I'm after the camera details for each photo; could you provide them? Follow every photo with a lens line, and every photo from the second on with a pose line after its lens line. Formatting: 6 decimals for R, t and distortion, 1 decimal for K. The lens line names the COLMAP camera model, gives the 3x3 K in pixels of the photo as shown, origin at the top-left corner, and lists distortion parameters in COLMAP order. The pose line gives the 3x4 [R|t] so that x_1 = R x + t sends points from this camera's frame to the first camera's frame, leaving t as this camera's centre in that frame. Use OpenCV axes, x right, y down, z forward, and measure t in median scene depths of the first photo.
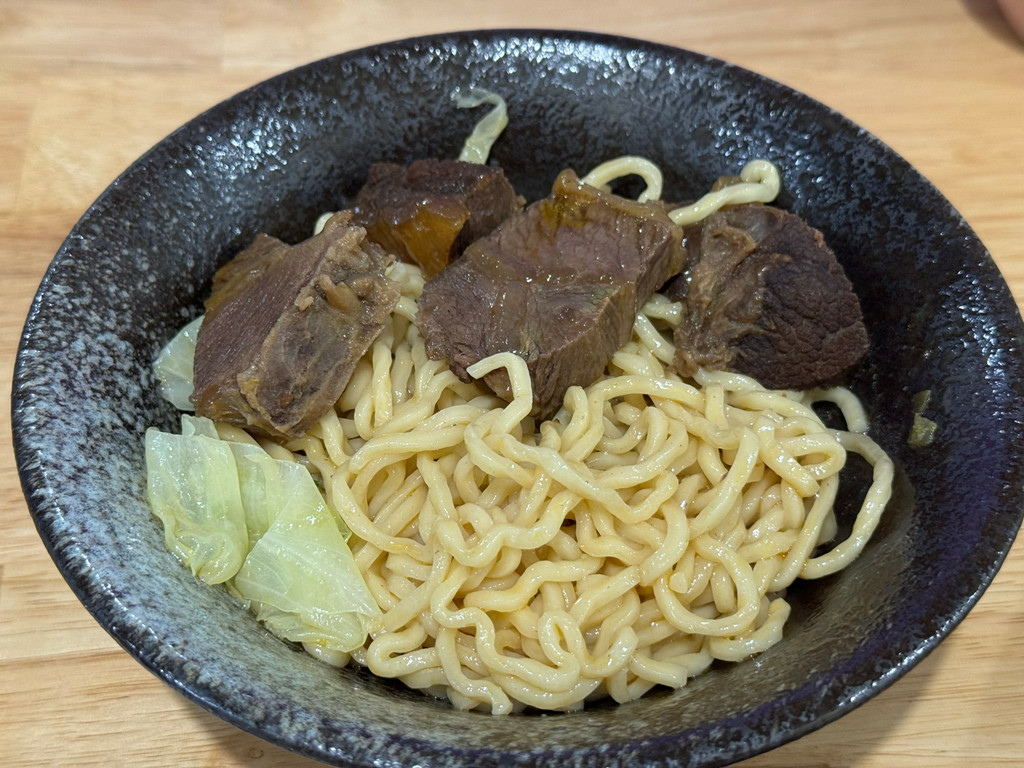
lens RADIAL K [[1433.8, 0, 511.7], [0, 1433.8, 382.8], [0, 0, 1]] dist [0.167738, 0.000000]
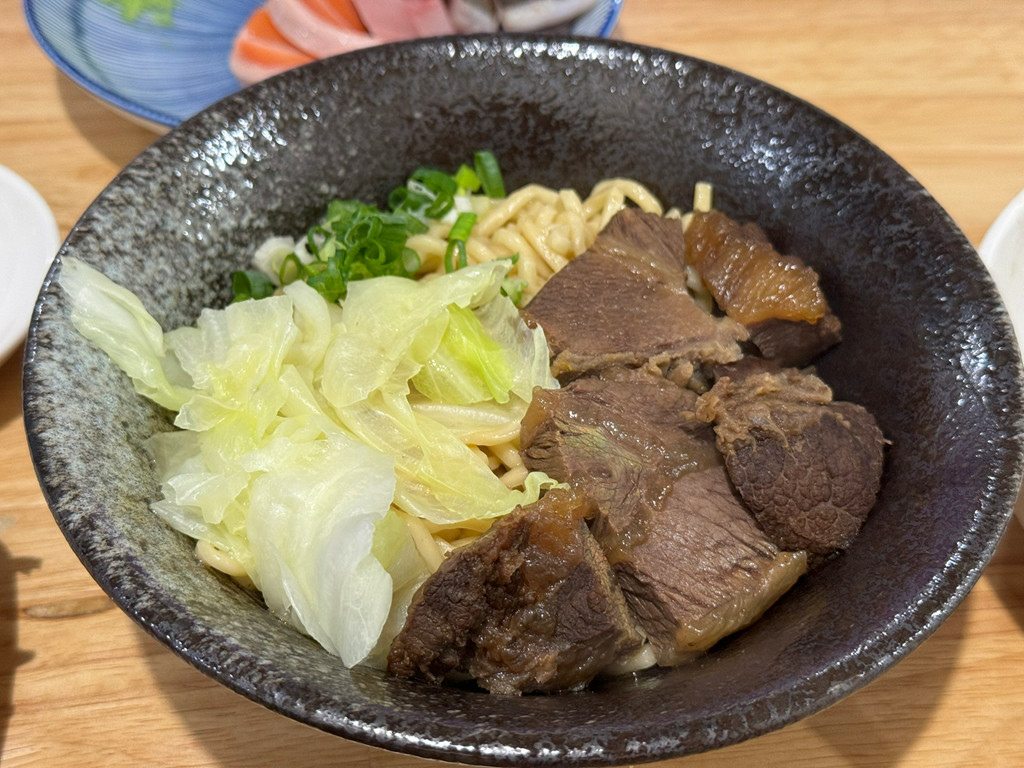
lens RADIAL K [[1433.8, 0, 511.5], [0, 1433.8, 385.1], [0, 0, 1]] dist [0.167738, 0.000000]
pose [[0.815064, 0.447136, -0.368430, 0.419922], [-0.454983, 0.887683, 0.070775, -0.067762], [0.358695, 0.109943, 0.926957, 0.057455]]
